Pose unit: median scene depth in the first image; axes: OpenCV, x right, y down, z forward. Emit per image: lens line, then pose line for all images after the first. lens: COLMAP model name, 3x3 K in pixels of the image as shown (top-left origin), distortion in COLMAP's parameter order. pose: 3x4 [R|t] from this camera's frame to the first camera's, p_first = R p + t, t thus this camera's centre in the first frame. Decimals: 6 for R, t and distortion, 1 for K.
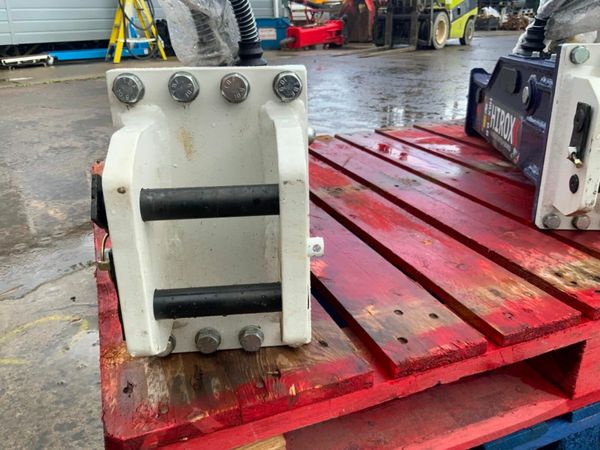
lens RADIAL K [[504.8, 0, 300.0], [0, 504.8, 225.0], [0, 0, 1]] dist [0.053314, -0.130405]
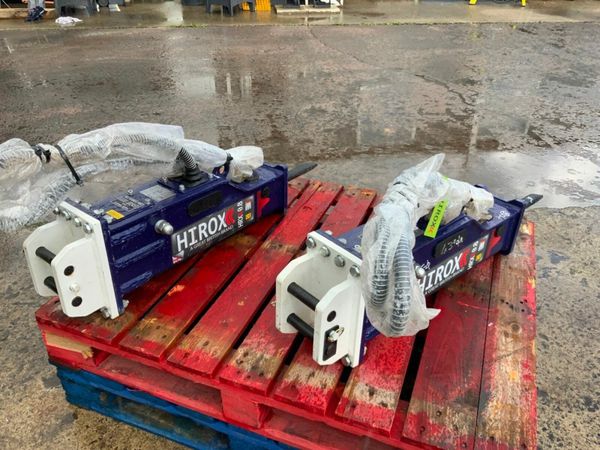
lens RADIAL K [[499.3, 0, 300.0], [0, 499.3, 225.0], [0, 0, 1]] dist [0.074591, -0.133257]
pose [[0.729478, 0.374964, -0.572070, 0.133017], [-0.274790, 0.926547, 0.256906, -0.073988], [0.626381, -0.030208, 0.778932, -0.020794]]
